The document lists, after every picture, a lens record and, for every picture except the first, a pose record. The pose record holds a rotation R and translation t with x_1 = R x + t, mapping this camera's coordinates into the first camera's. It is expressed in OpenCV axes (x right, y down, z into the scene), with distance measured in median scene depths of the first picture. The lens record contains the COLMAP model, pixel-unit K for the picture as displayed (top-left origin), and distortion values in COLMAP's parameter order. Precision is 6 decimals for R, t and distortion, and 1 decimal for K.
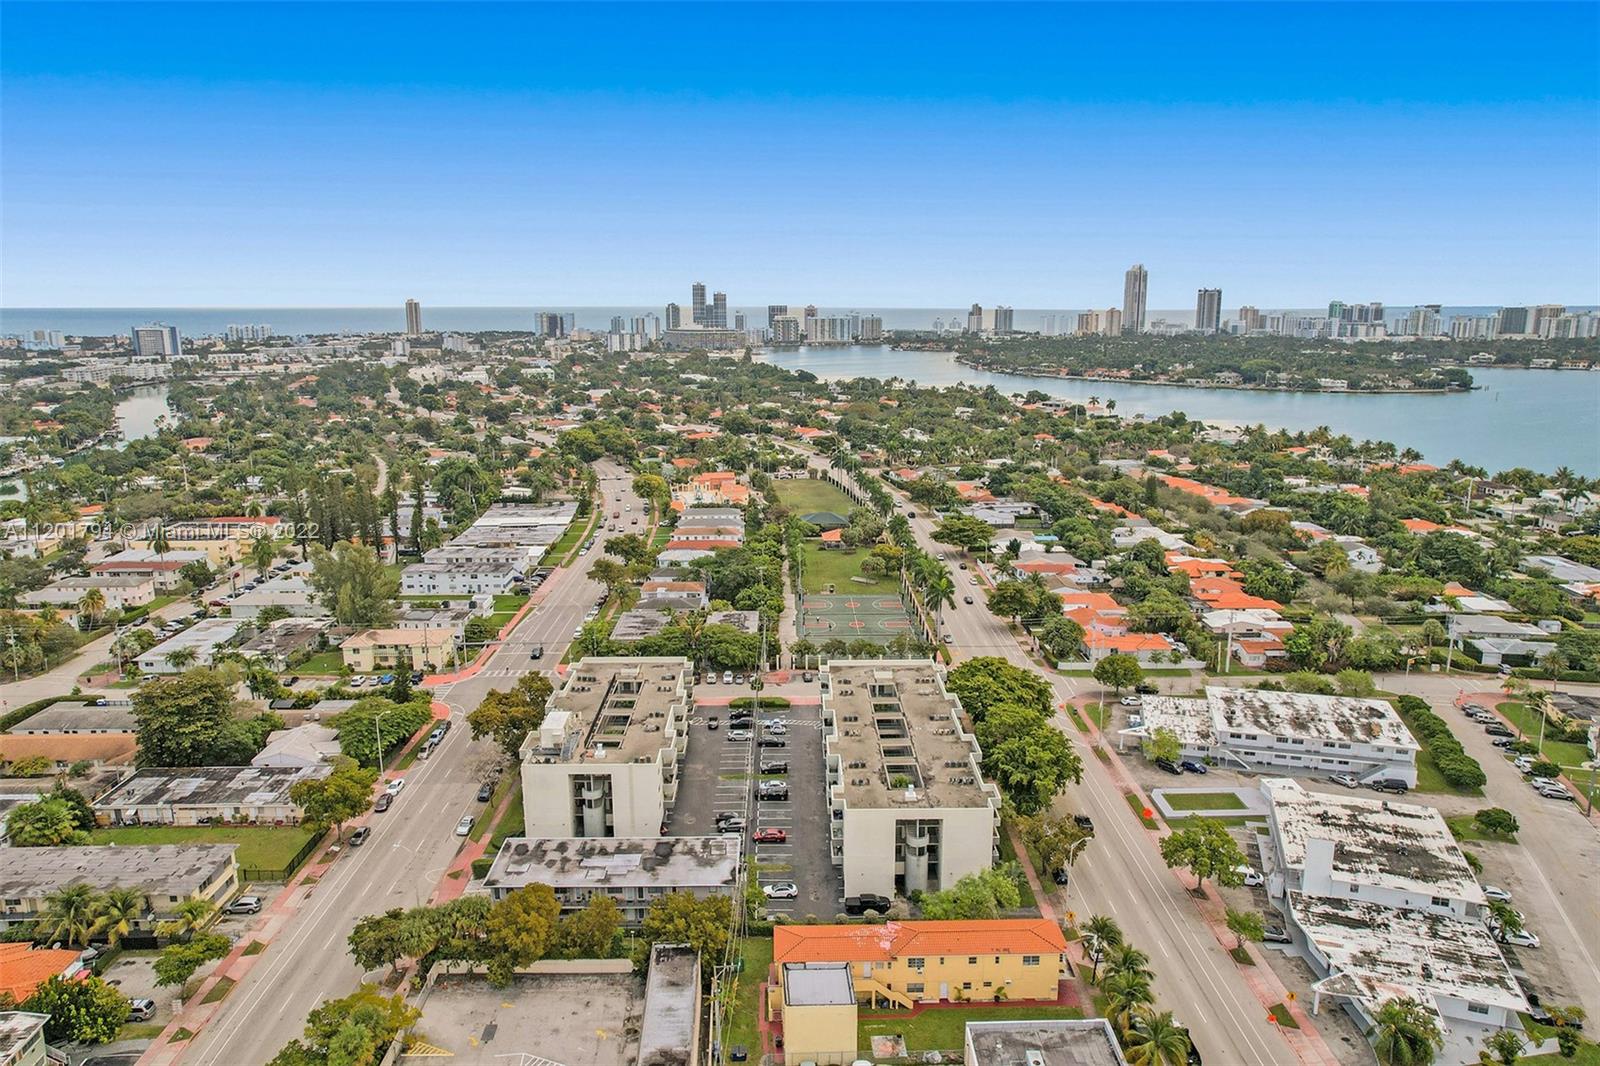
lens RADIAL K [[1057.0, 0, 802.6], [0, 1057.0, 528.5], [0, 0, 1]] dist [-0.047261, 0.052307]
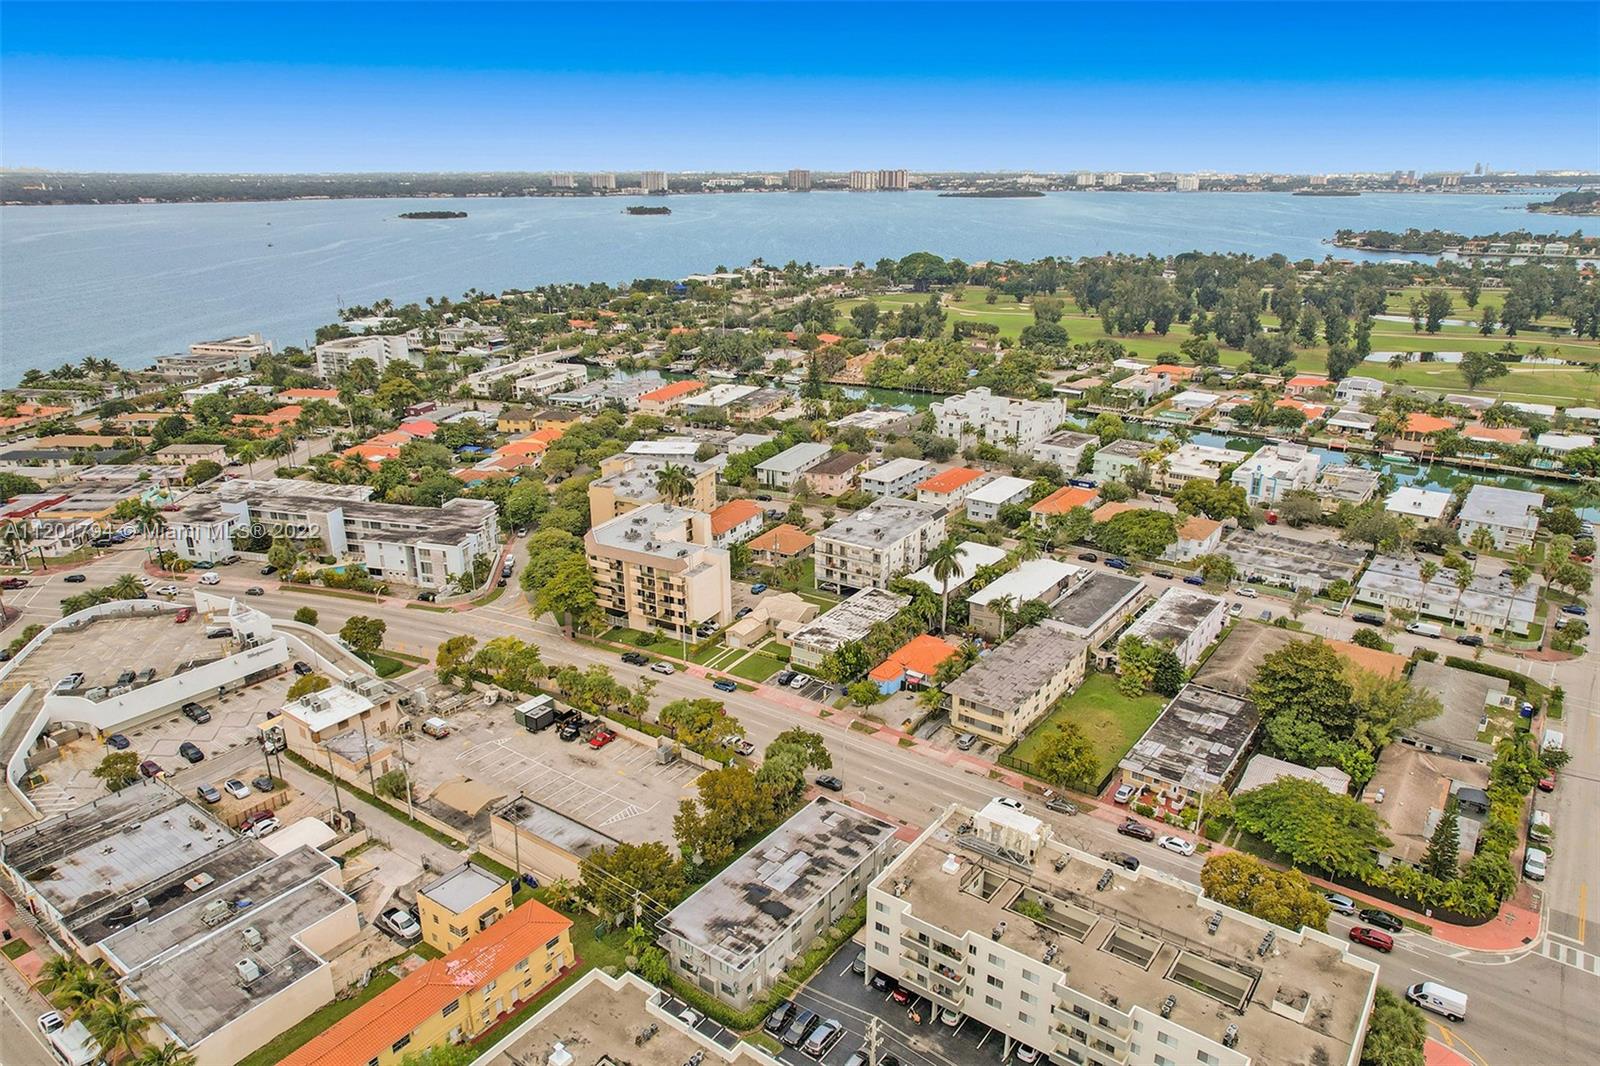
lens RADIAL K [[1057.0, 0, 802.6], [0, 1057.0, 528.5], [0, 0, 1]] dist [-0.047261, 0.052307]
pose [[-0.608890, 0.262769, -0.748469, 0.259110], [-0.165340, 0.880779, 0.443725, -0.219797], [0.775833, 0.393931, -0.492851, 0.826861]]
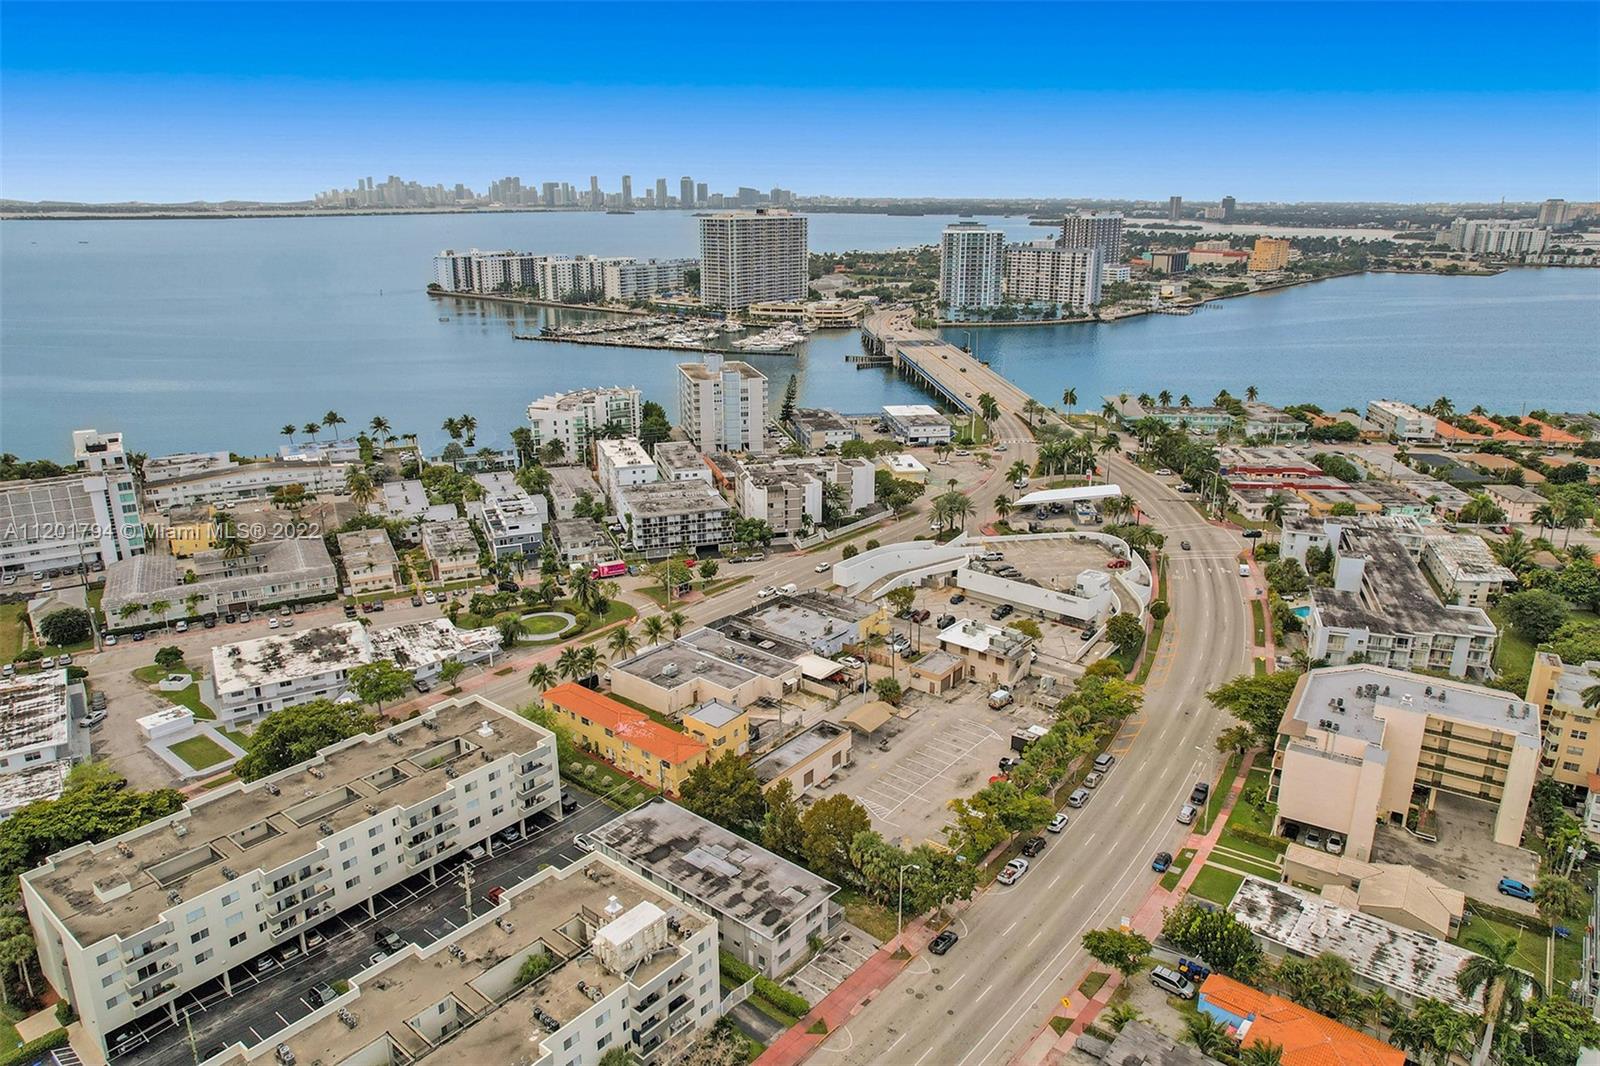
lens RADIAL K [[1071.2, 0, 797.8], [0, 1071.2, 529.2], [0, 0, 1]] dist [-0.057592, 0.065713]
pose [[-0.754010, -0.195786, 0.627006, -0.480189], [0.140379, 0.884464, 0.444992, -0.224204], [-0.641687, 0.423547, -0.639410, 0.882946]]
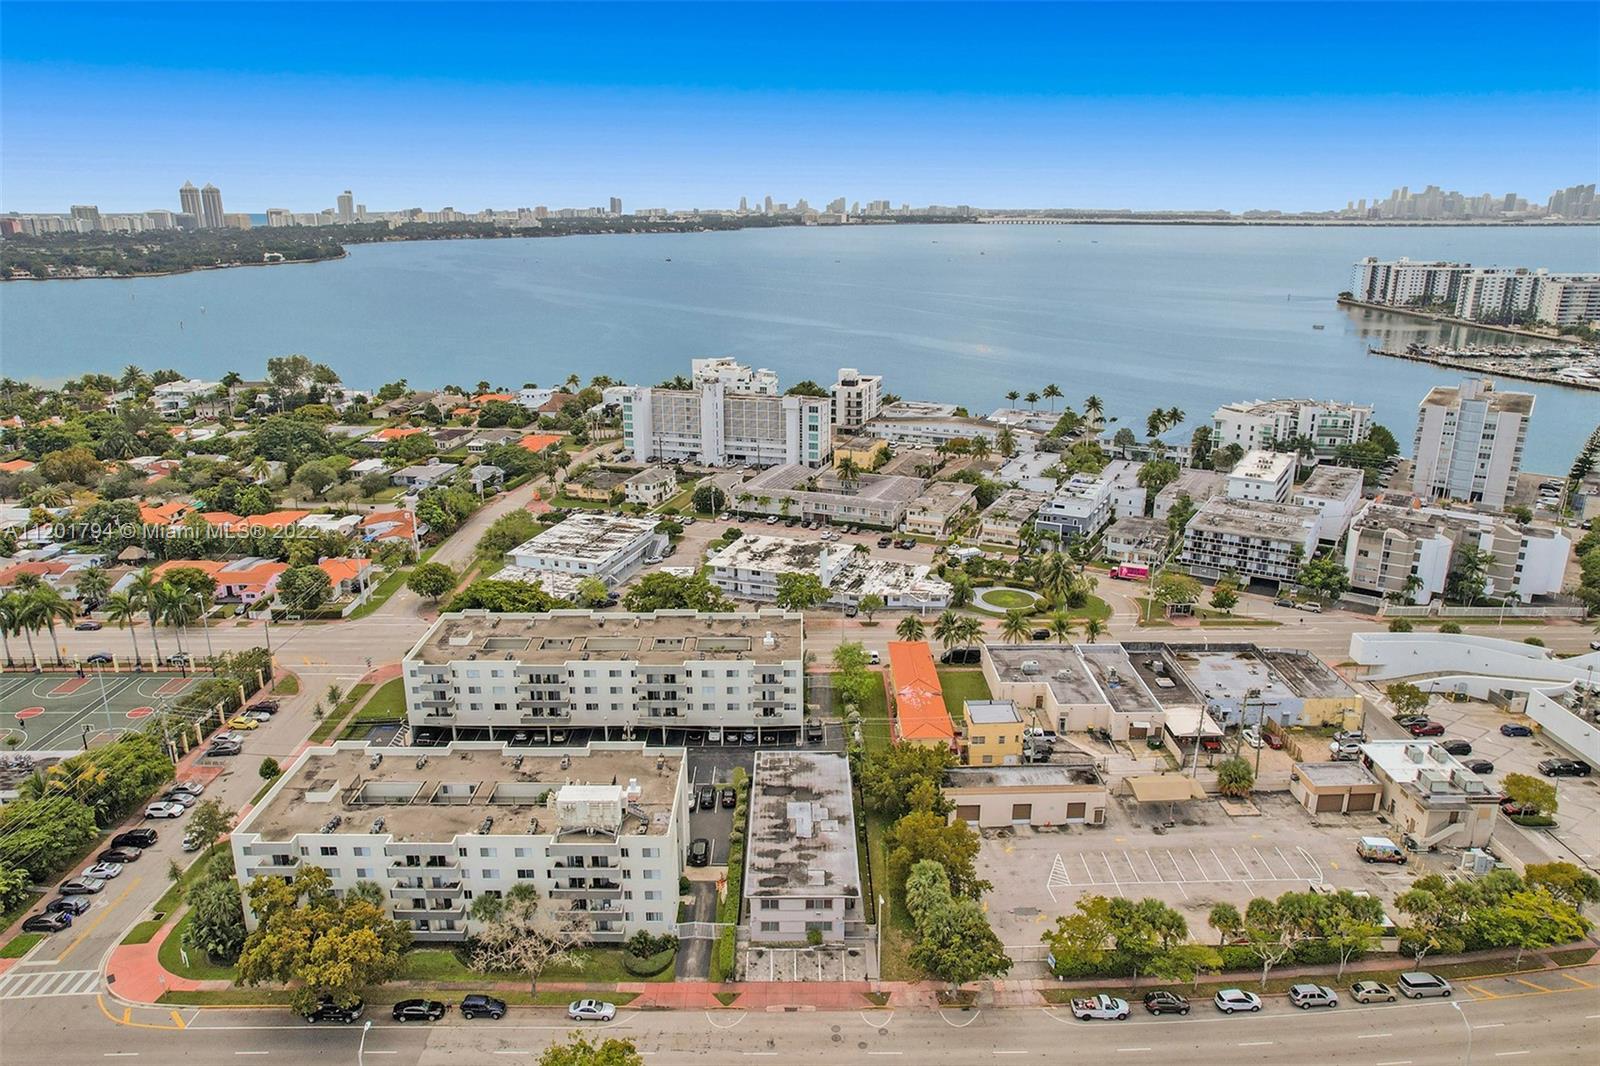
lens RADIAL K [[1071.2, 0, 797.8], [0, 1071.2, 529.2], [0, 0, 1]] dist [-0.057592, 0.065713]
pose [[0.018302, -0.289298, 0.957064, -0.614968], [0.212608, 0.936459, 0.279004, -0.111803], [-0.976966, 0.198373, 0.078646, 0.540966]]
